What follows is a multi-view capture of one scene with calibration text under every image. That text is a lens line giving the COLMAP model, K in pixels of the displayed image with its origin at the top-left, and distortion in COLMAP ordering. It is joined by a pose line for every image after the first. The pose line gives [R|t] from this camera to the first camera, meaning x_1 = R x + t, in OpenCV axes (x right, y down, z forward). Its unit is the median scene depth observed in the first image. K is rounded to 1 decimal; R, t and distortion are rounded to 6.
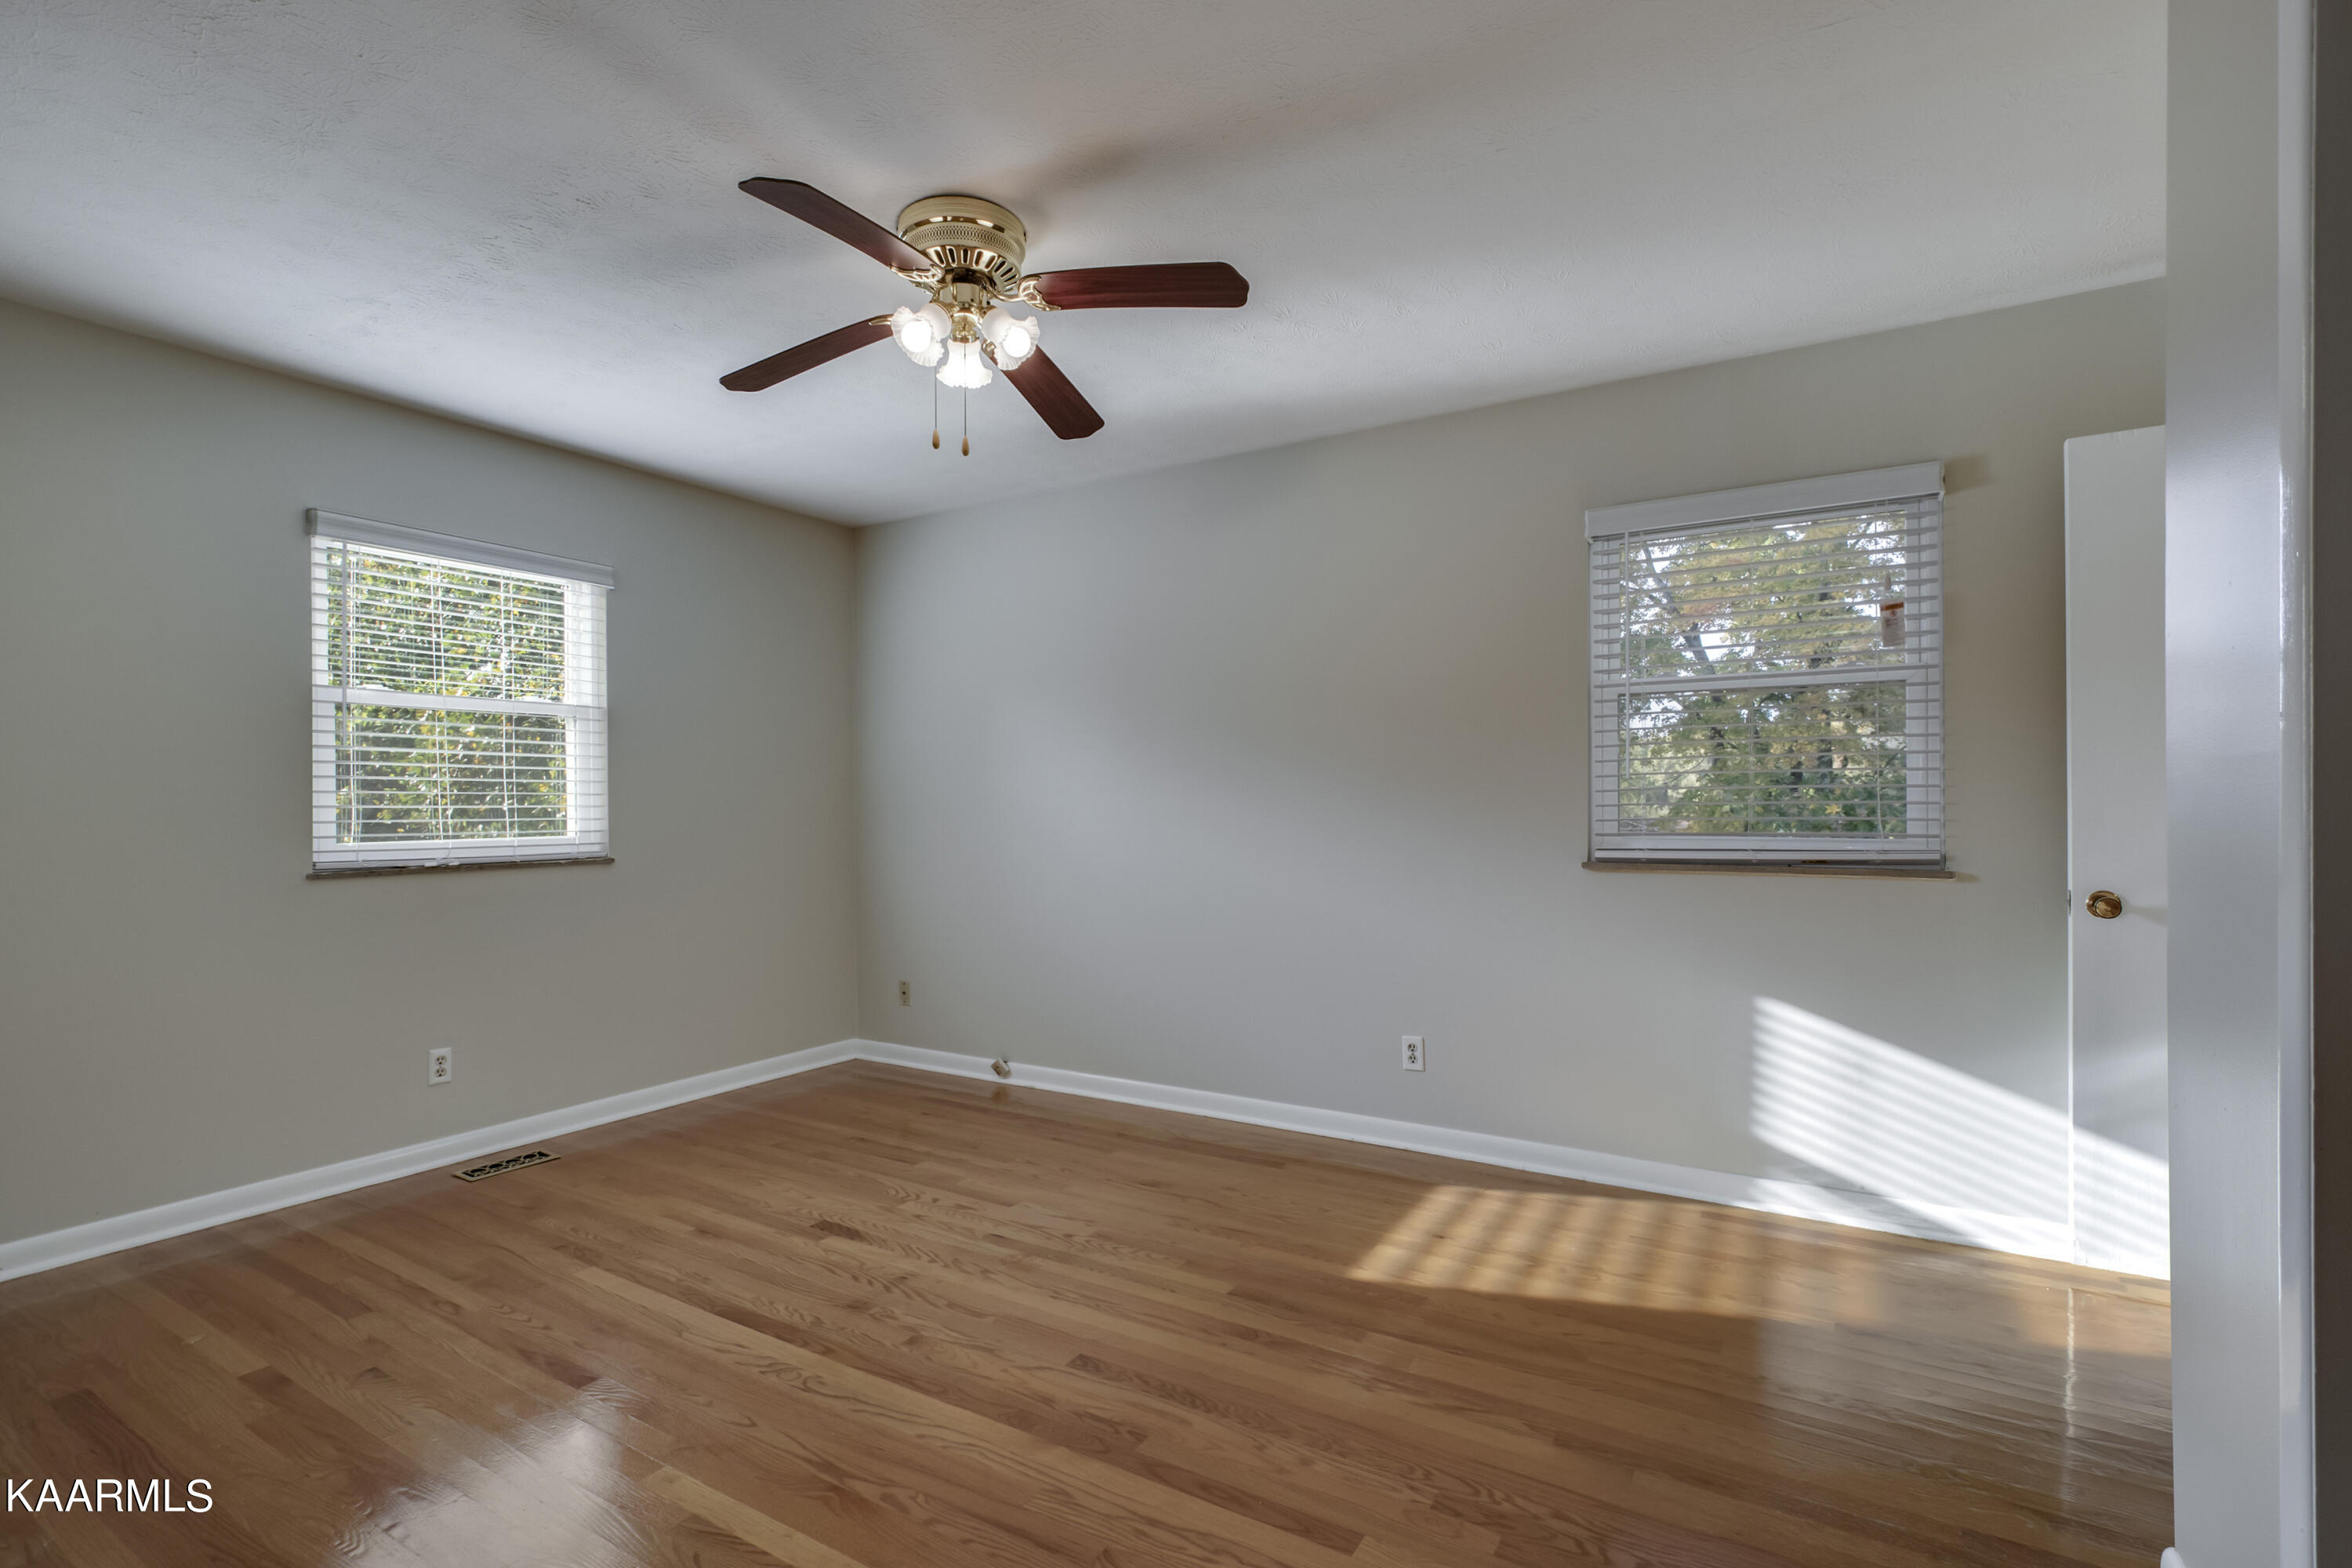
lens RADIAL K [[1107.5, 0, 1181.6], [0, 1107.5, 791.2], [0, 0, 1]] dist [-0.002061, 0.000241]
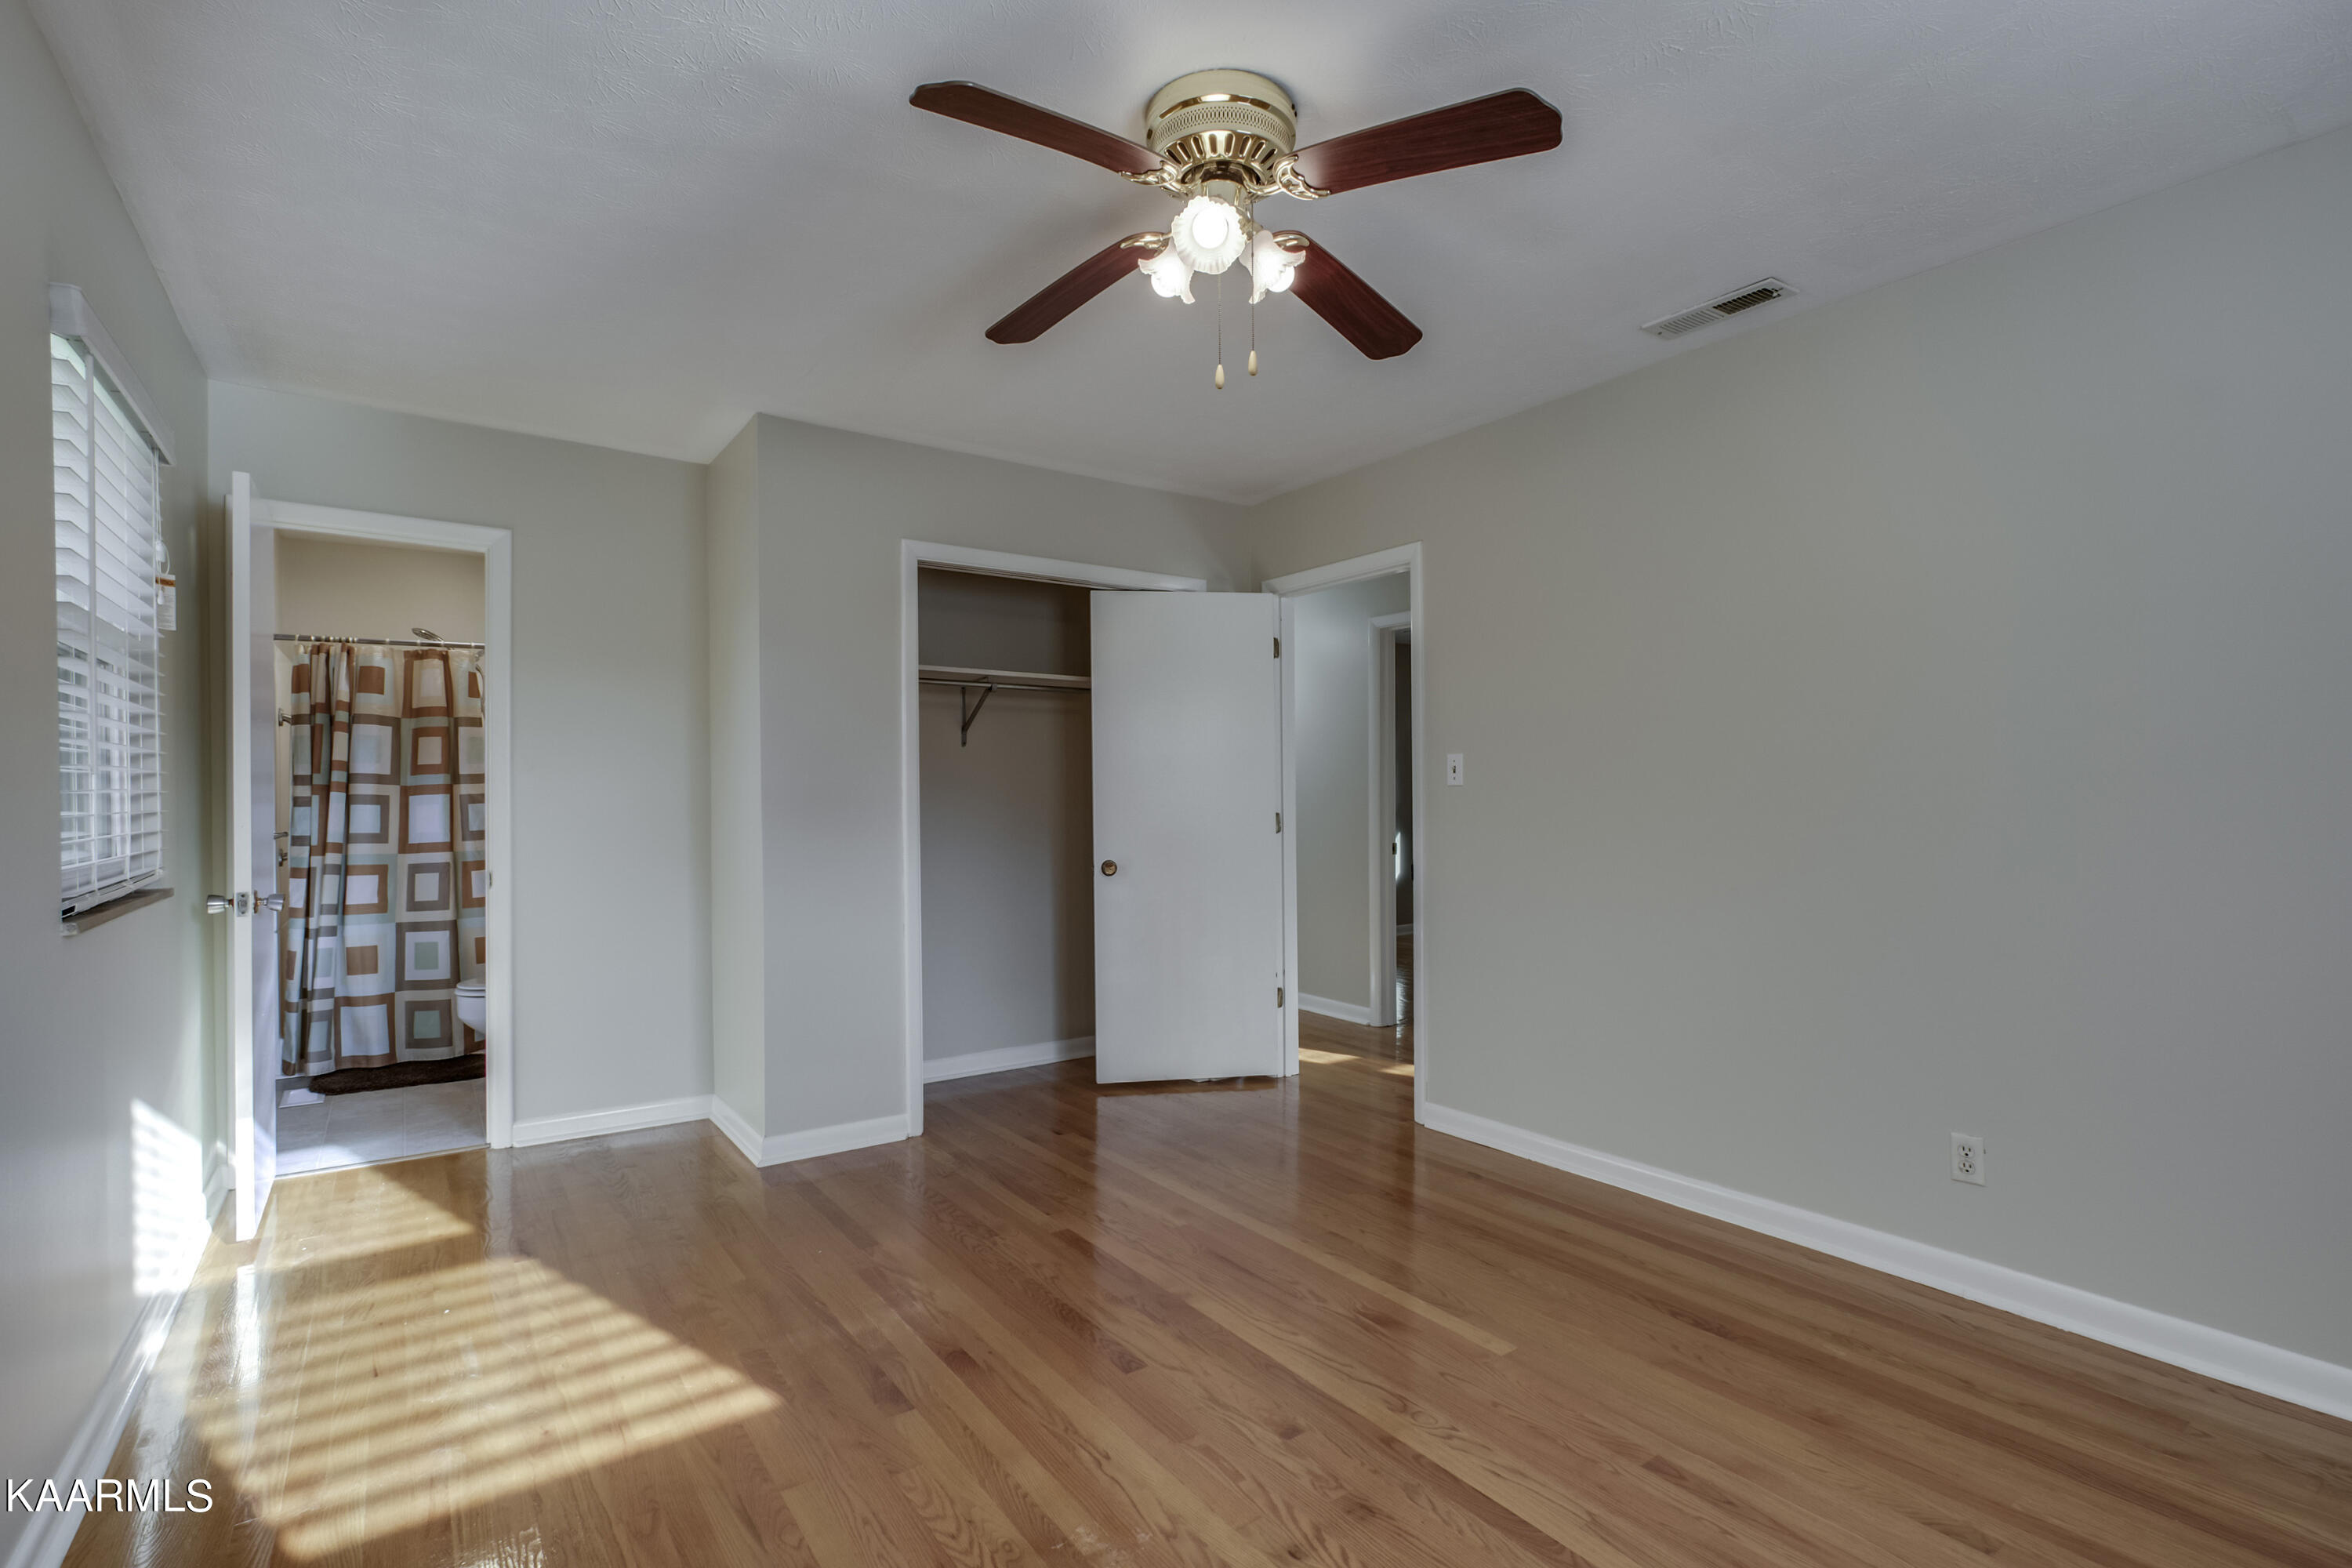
lens RADIAL K [[1107.5, 0, 1181.6], [0, 1107.5, 791.2], [0, 0, 1]] dist [-0.002061, 0.000241]
pose [[-0.922918, 0.011617, 0.384820, -0.509695], [0.012164, 0.999926, -0.001013, 0.000615], [-0.384804, 0.003746, -0.922991, 1.857294]]
